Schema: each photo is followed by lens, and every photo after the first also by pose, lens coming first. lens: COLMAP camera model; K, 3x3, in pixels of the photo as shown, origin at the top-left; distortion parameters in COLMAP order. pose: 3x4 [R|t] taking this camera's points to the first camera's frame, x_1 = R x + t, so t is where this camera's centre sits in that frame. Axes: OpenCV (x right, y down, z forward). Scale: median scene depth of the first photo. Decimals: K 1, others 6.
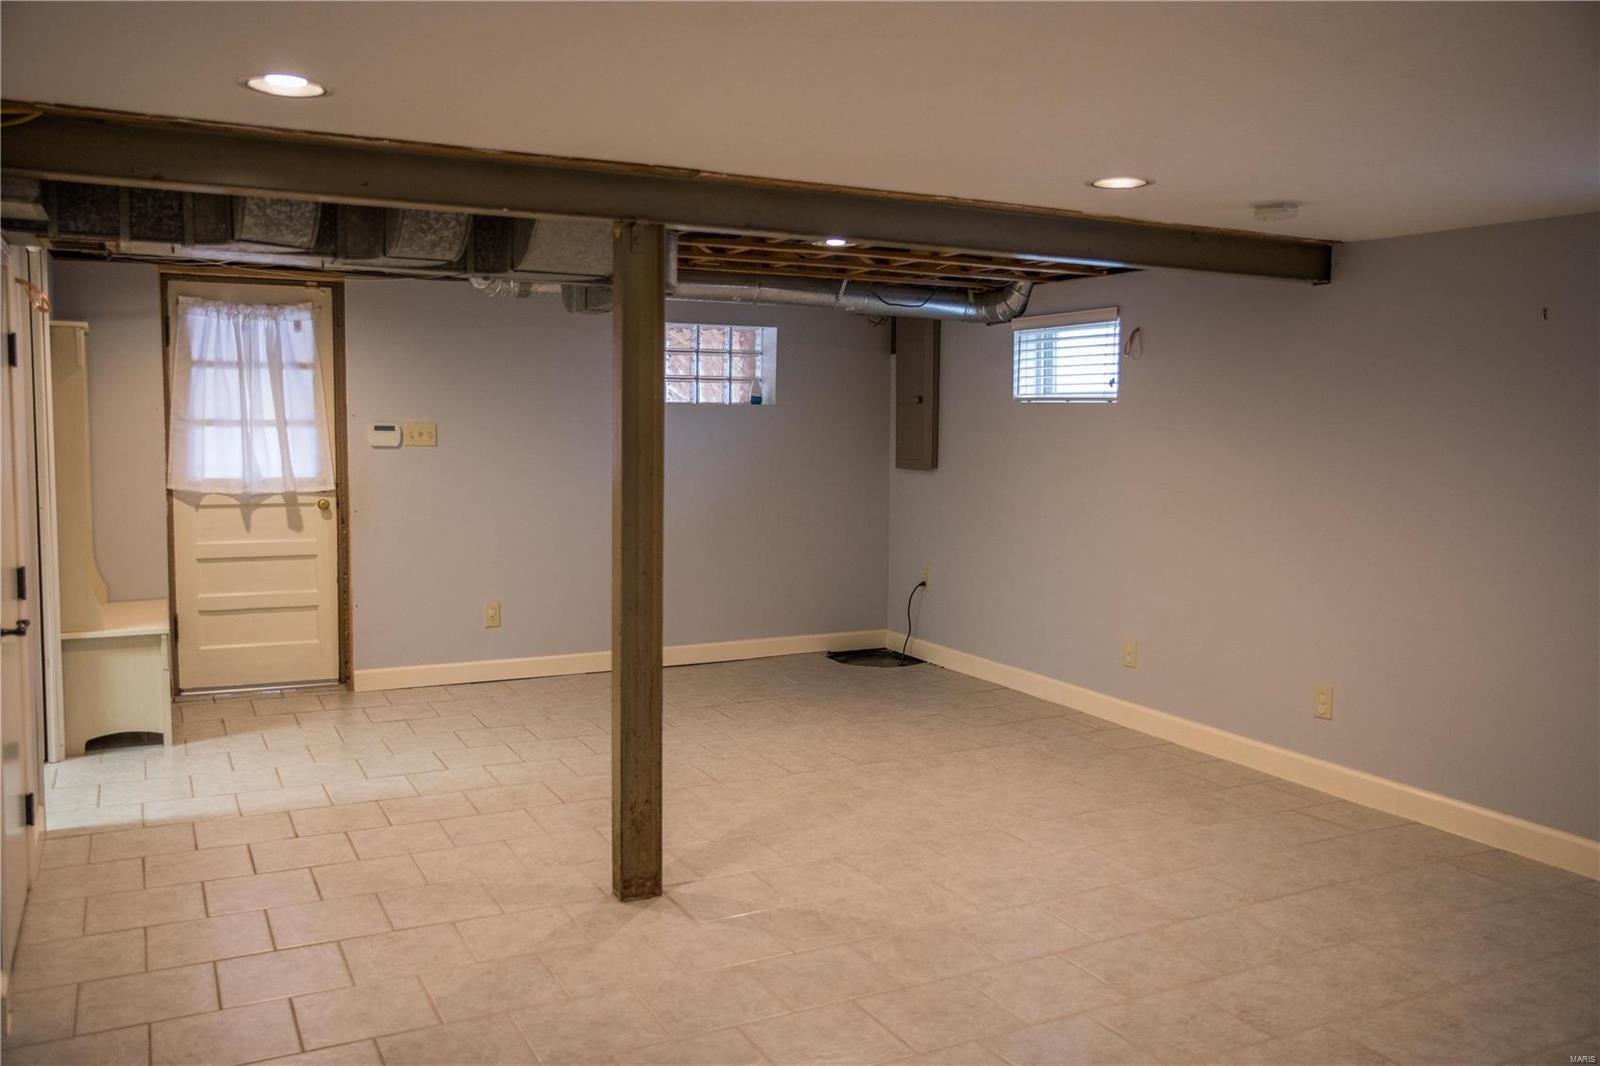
lens RADIAL K [[1314.9, 0, 800.0], [0, 1314.9, 533.0], [0, 0, 1]] dist [-0.029372, 0.012441]
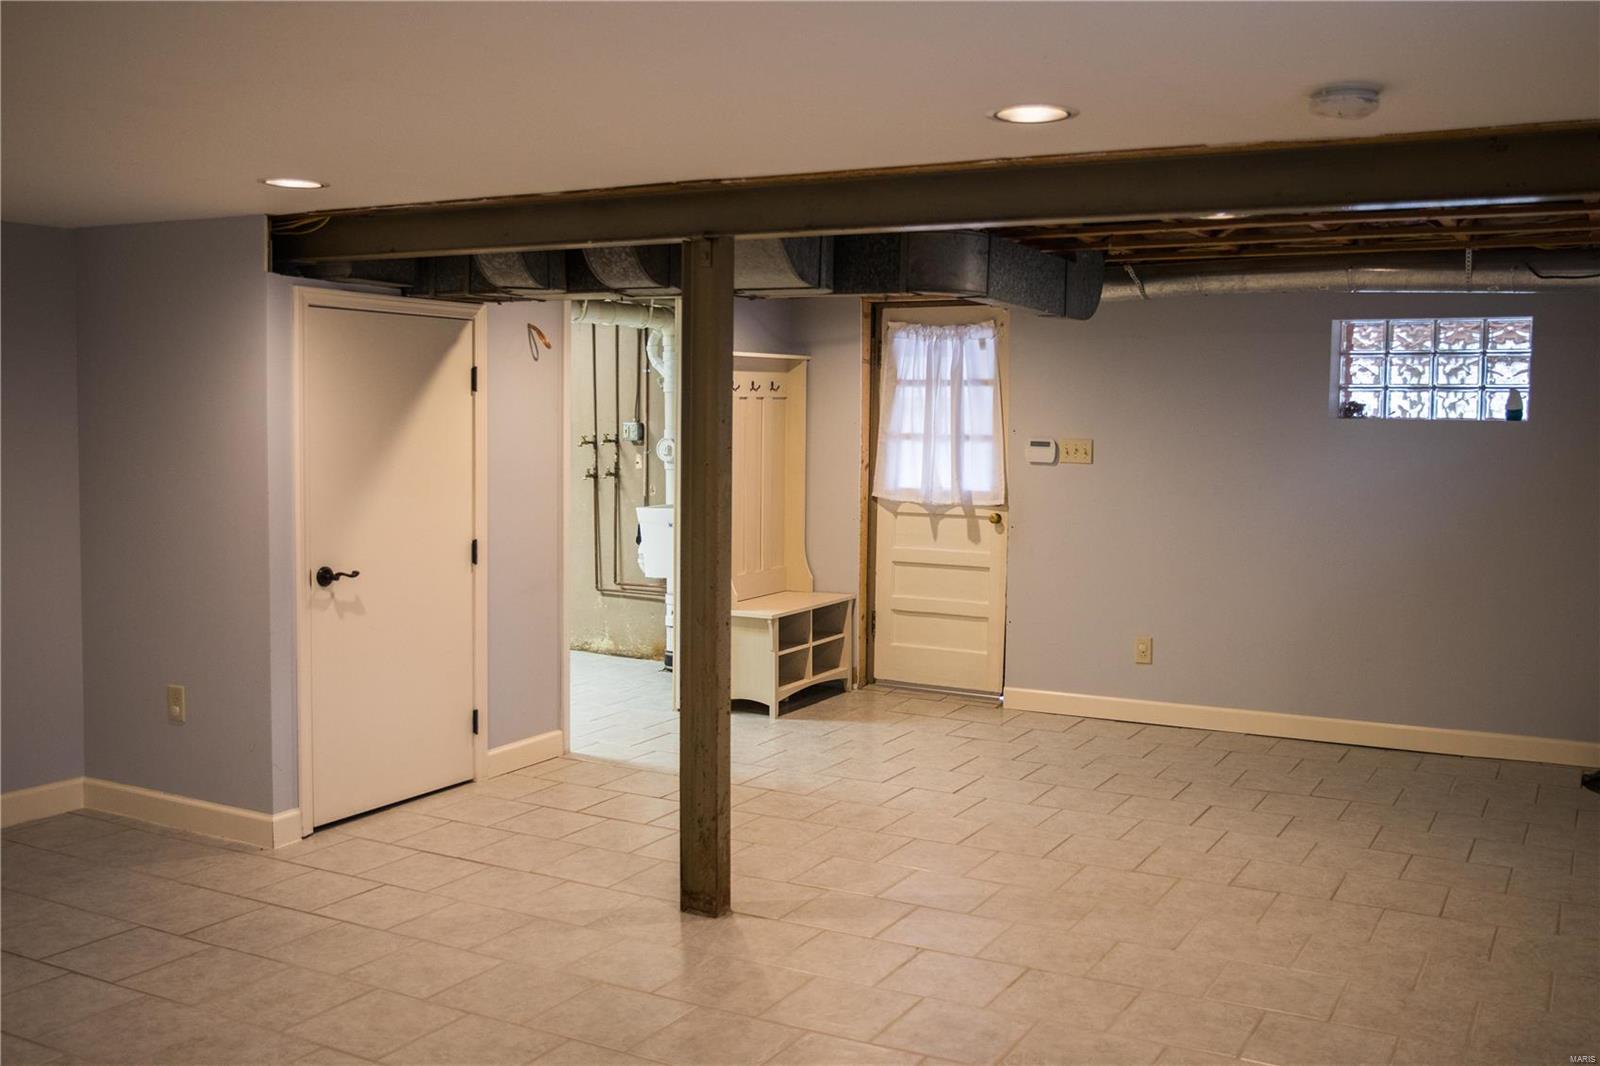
lens RADIAL K [[1424.9, 0, 800.9], [0, 1424.9, 503.7], [0, 0, 1]] dist [-0.046197, 0.005737]
pose [[0.574088, 0.044984, -0.817557, 0.467157], [-0.078683, 0.996900, -0.000400, -0.021649], [0.815004, 0.064557, 0.575848, 0.252444]]
